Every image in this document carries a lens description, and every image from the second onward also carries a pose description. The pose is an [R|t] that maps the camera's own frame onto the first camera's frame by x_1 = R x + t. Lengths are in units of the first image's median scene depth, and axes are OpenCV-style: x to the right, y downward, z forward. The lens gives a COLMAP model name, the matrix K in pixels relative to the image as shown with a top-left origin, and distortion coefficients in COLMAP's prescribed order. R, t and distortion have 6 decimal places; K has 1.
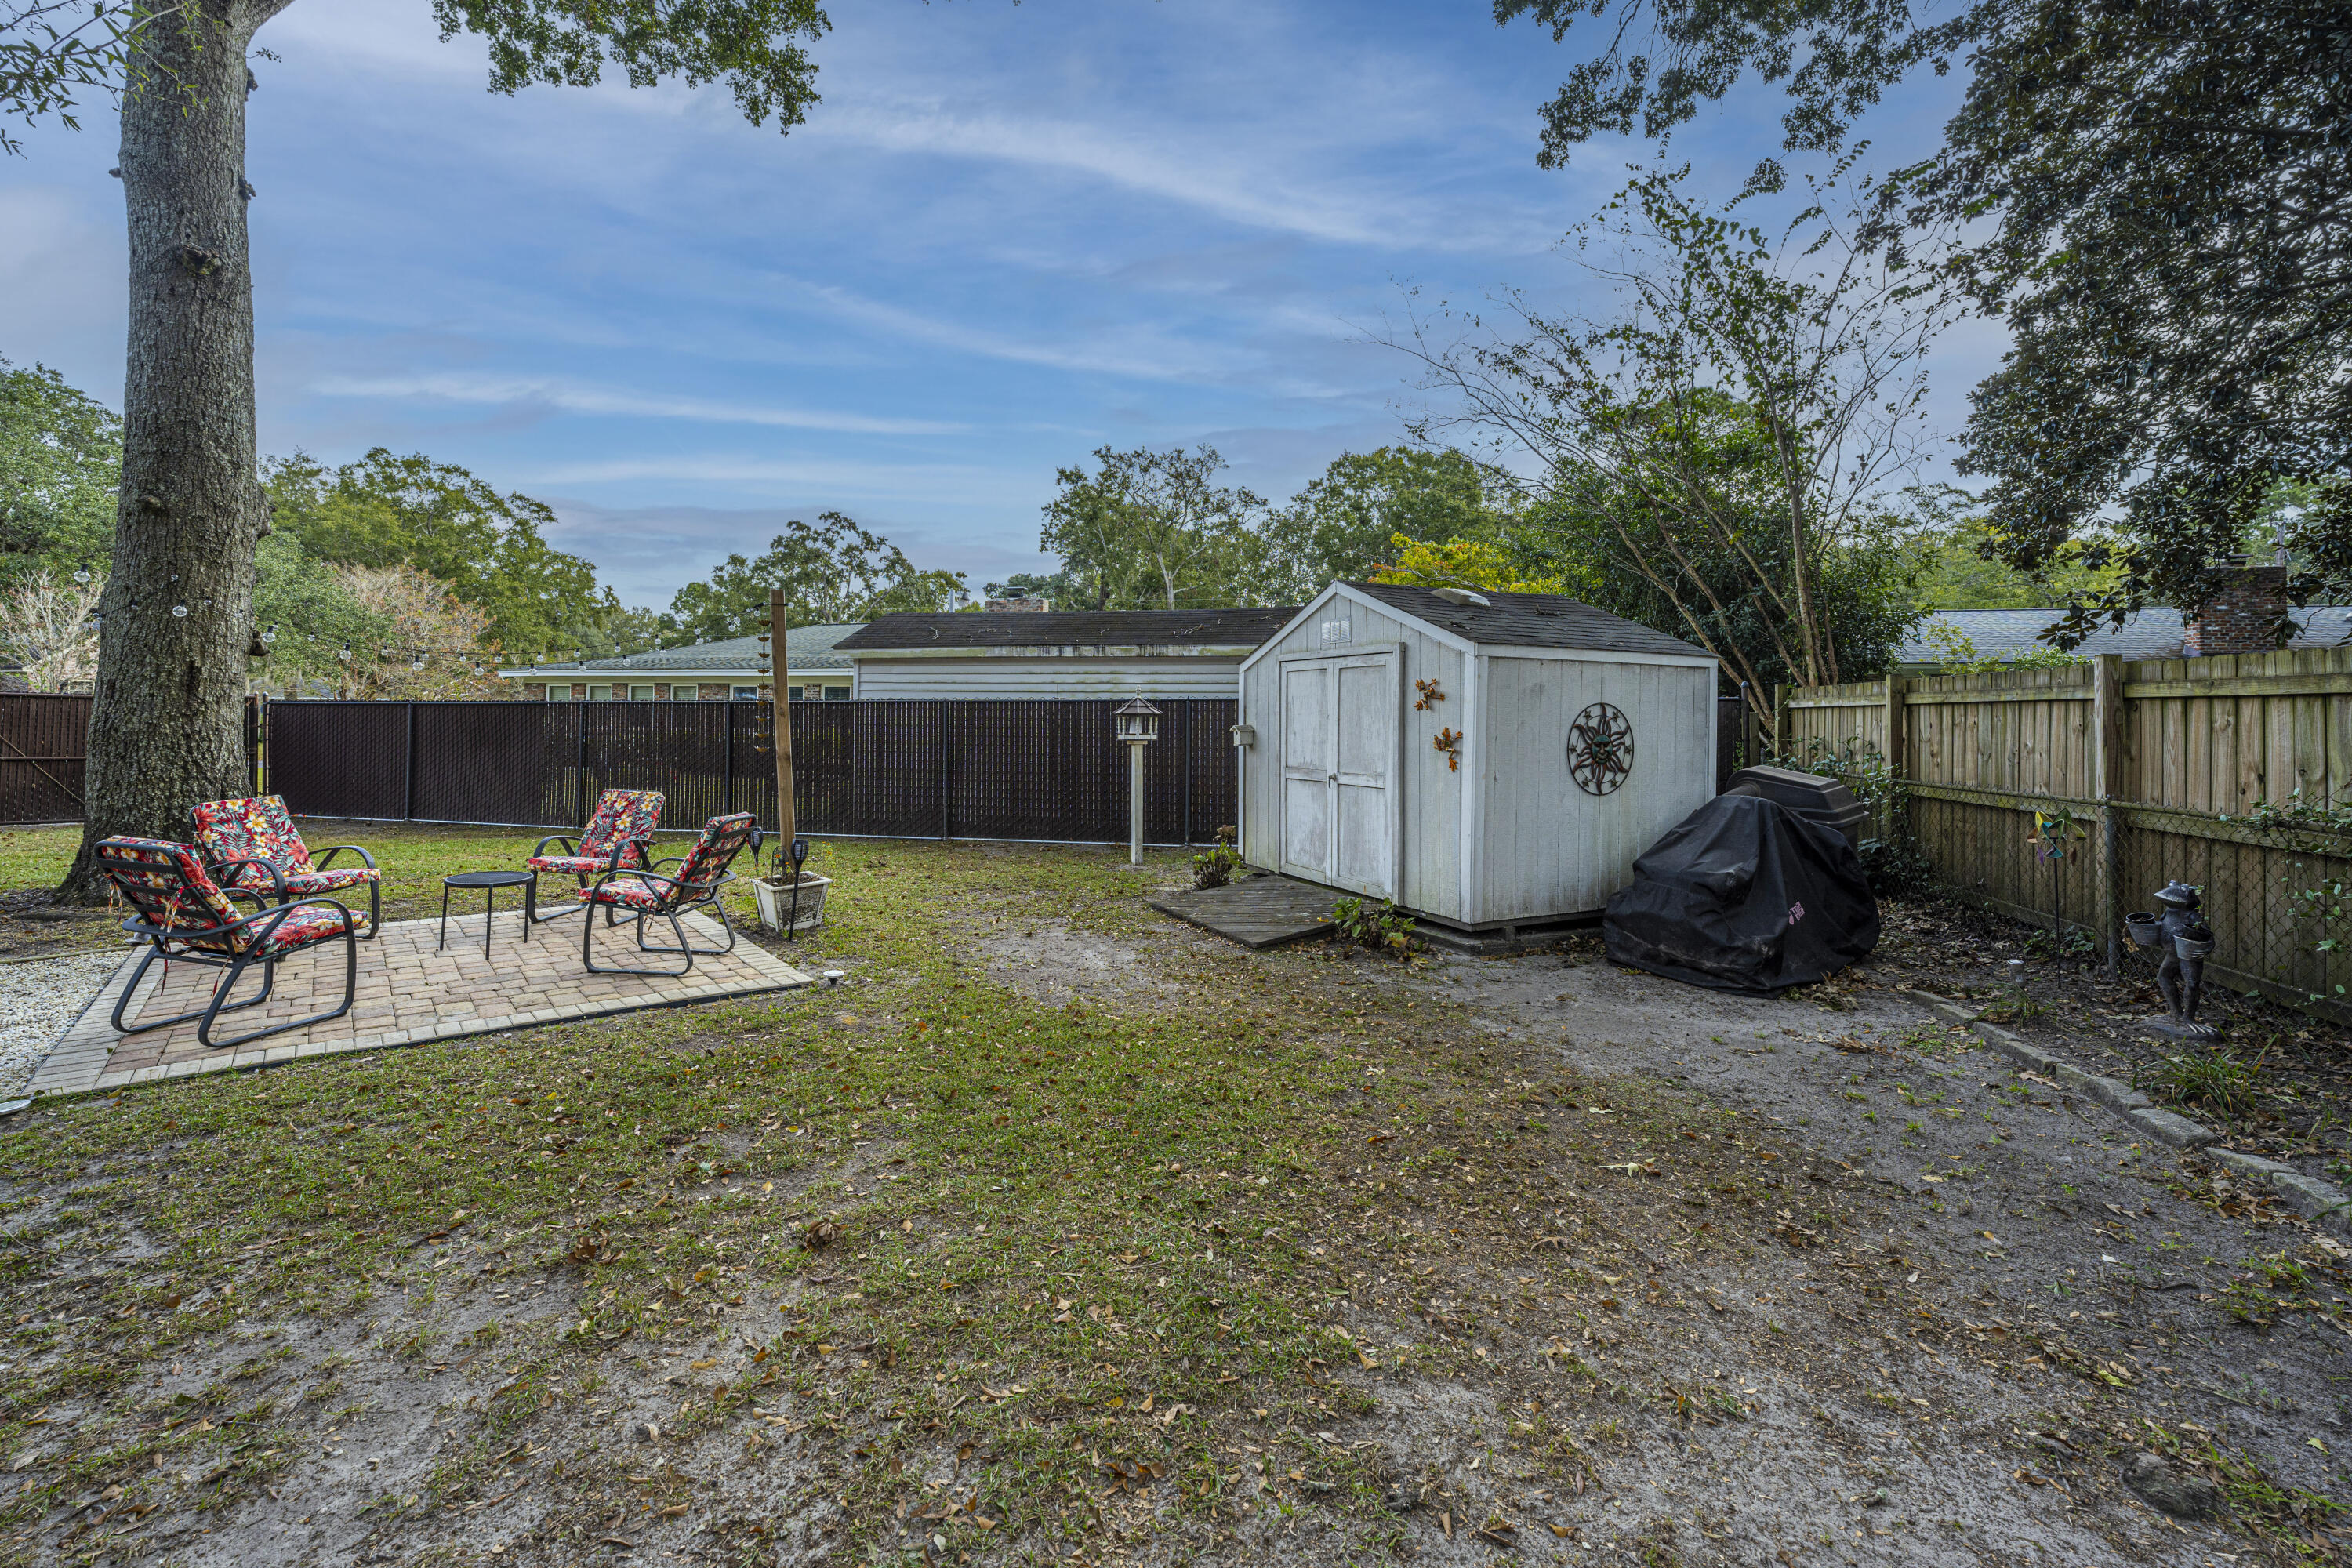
lens RADIAL K [[970.4, 0, 1151.3], [0, 970.4, 703.3], [0, 0, 1]] dist [-0.000578, -0.000099]
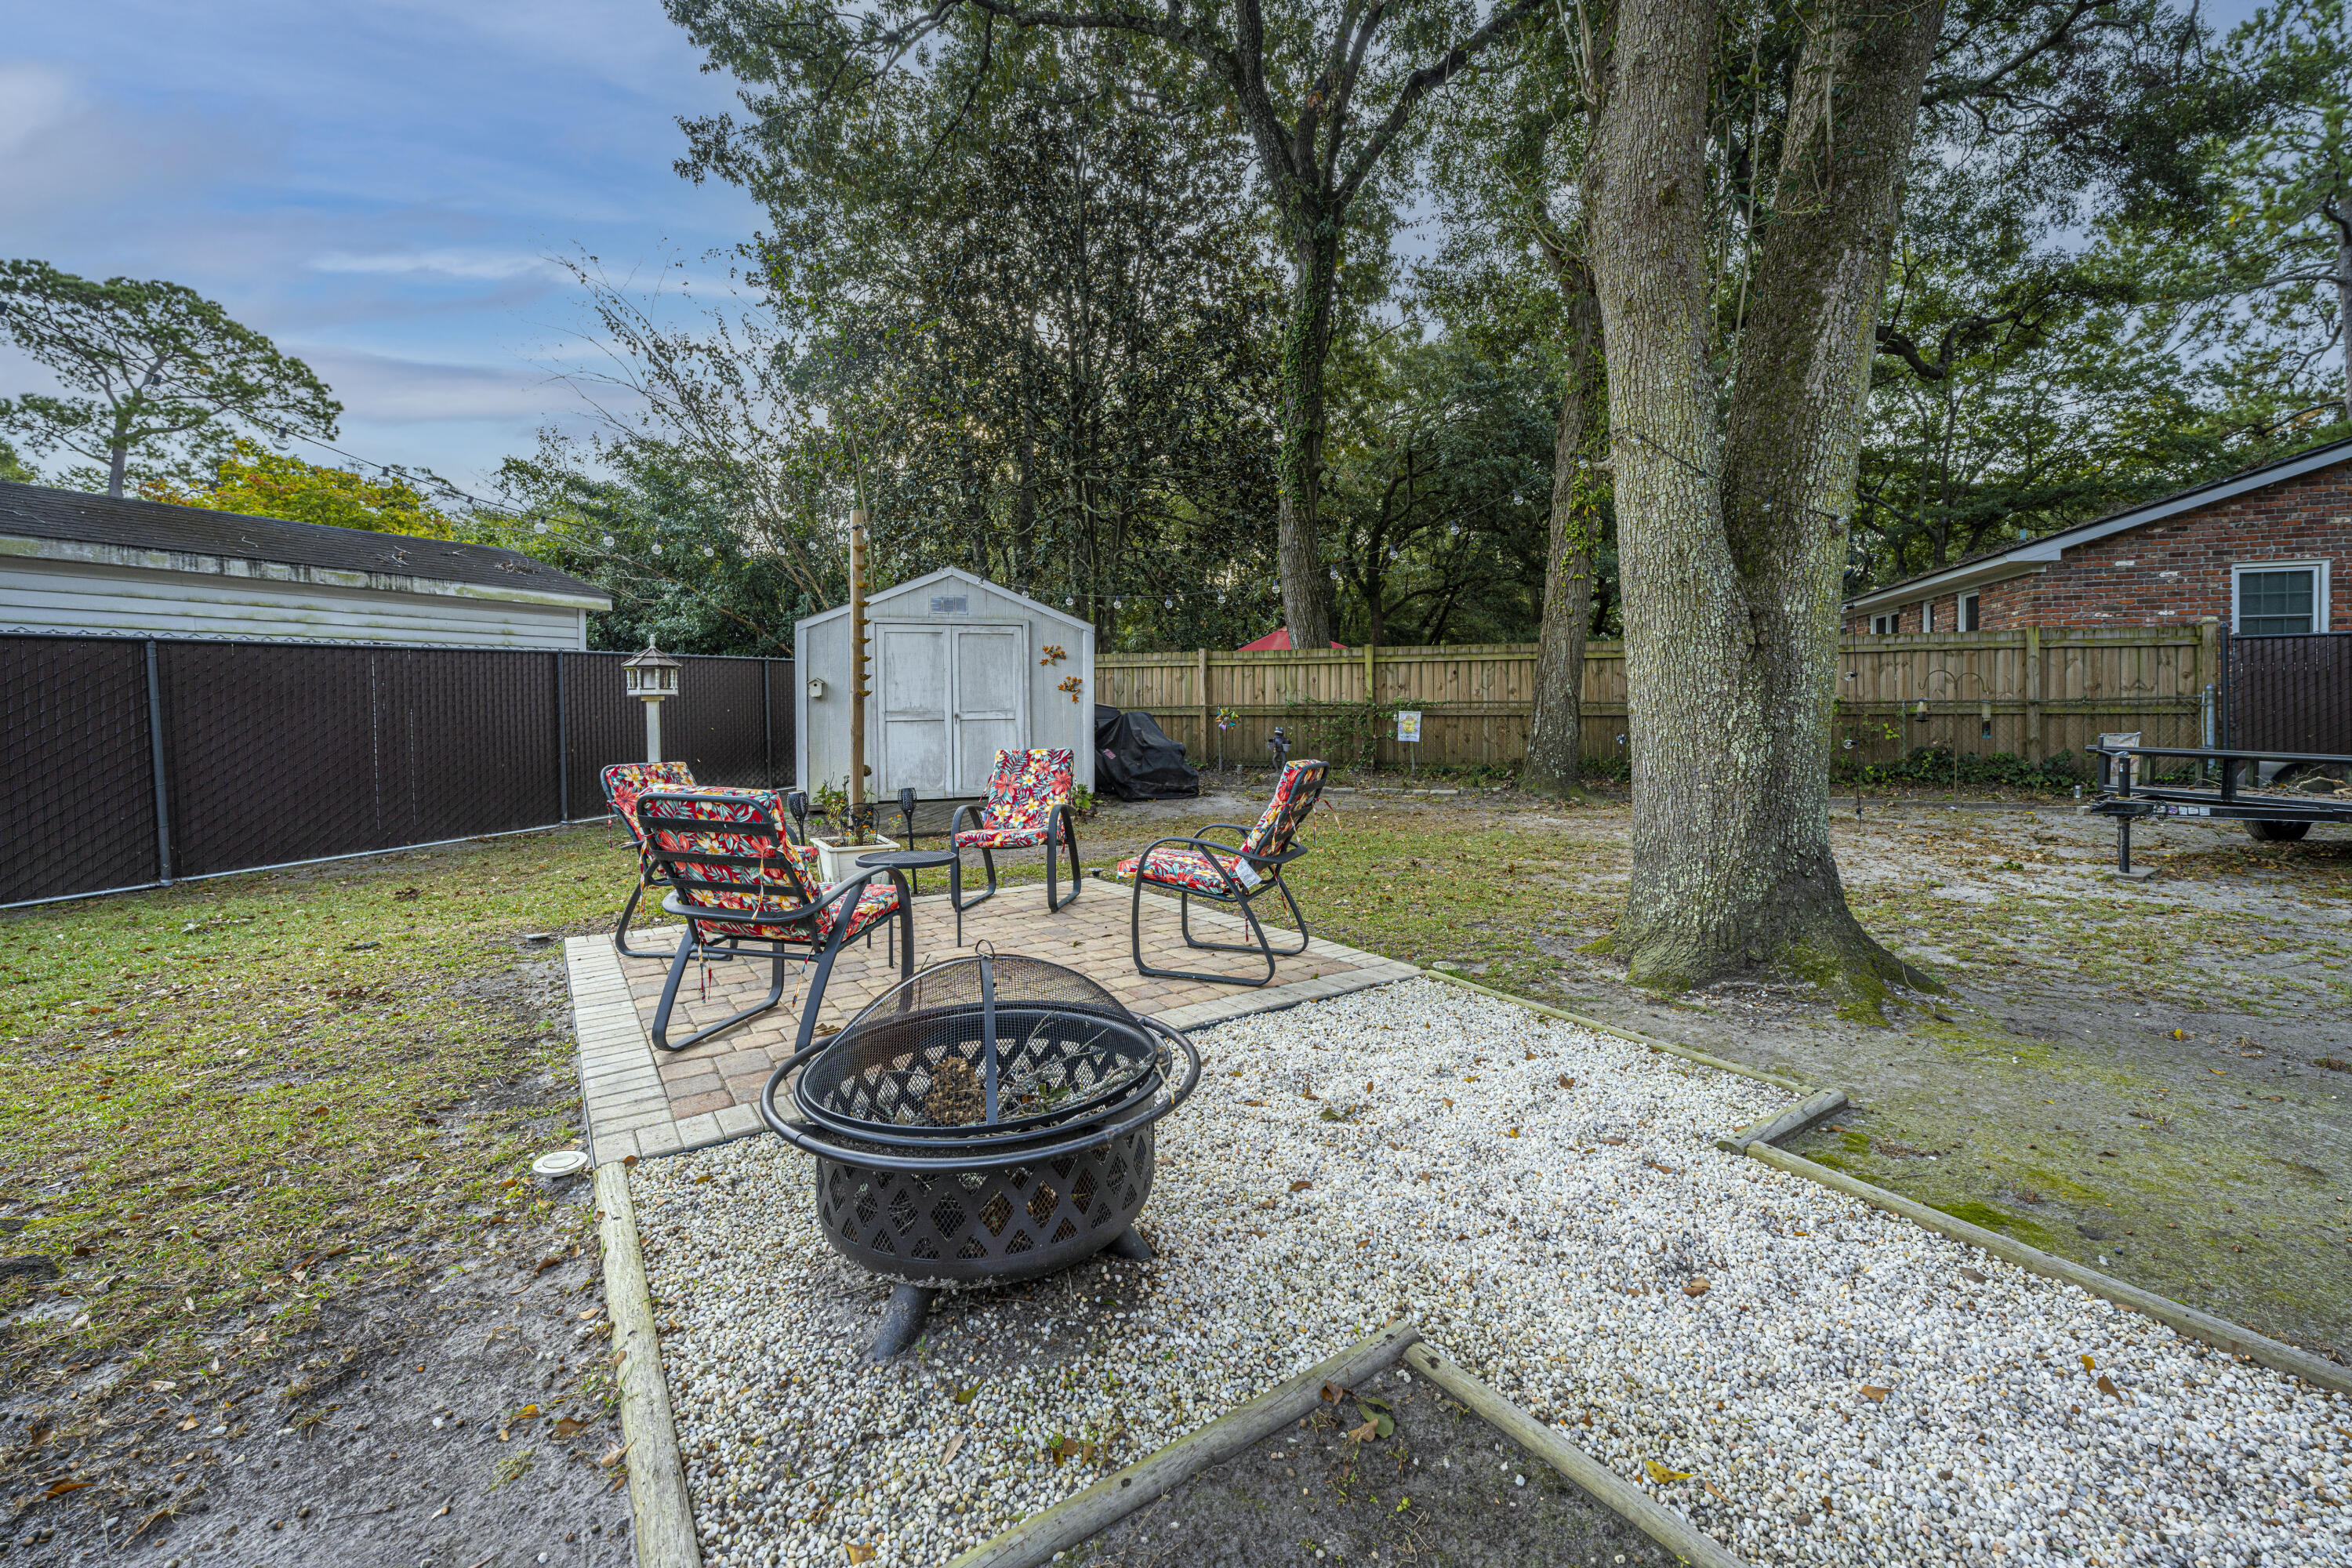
lens RADIAL K [[954.7, 0, 1189.9], [0, 954.7, 694.7], [0, 0, 1]] dist [-0.001306, 0.000129]
pose [[0.116946, -0.009135, 0.993096, -1.020687], [-0.004069, 0.999945, 0.009677, 0.032745], [-0.993130, -0.005172, 0.116902, 0.507296]]
